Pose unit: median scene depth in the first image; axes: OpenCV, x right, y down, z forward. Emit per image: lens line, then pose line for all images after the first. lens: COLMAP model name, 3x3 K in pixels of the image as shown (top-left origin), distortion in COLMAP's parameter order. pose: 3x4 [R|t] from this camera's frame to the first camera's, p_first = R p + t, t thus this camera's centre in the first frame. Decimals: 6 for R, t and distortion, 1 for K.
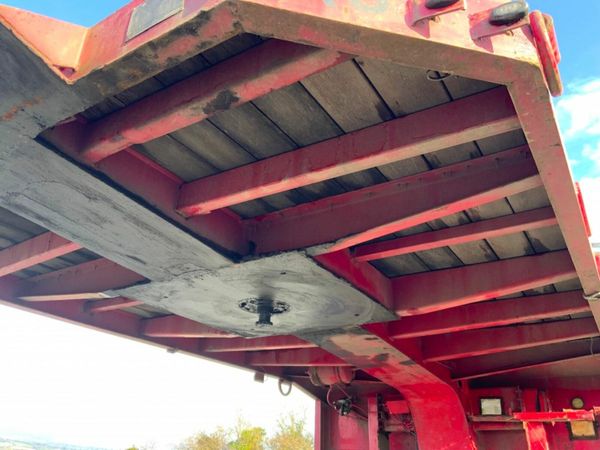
lens RADIAL K [[493.3, 0, 297.0], [0, 493.3, 229.6], [0, 0, 1]] dist [0.060118, -0.106203]
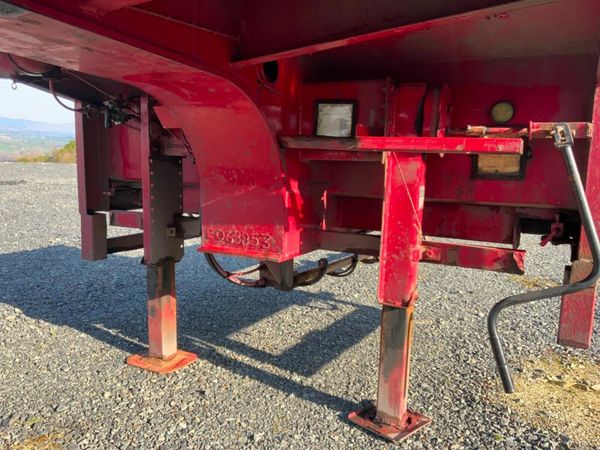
lens RADIAL K [[490.1, 0, 300.0], [0, 490.1, 225.0], [0, 0, 1]] dist [0.097880, -0.198923]
pose [[0.996258, -0.020160, 0.084041, 0.320743], [-0.030339, 0.828955, 0.558493, 0.171117], [-0.080926, -0.558953, 0.825241, 0.543415]]
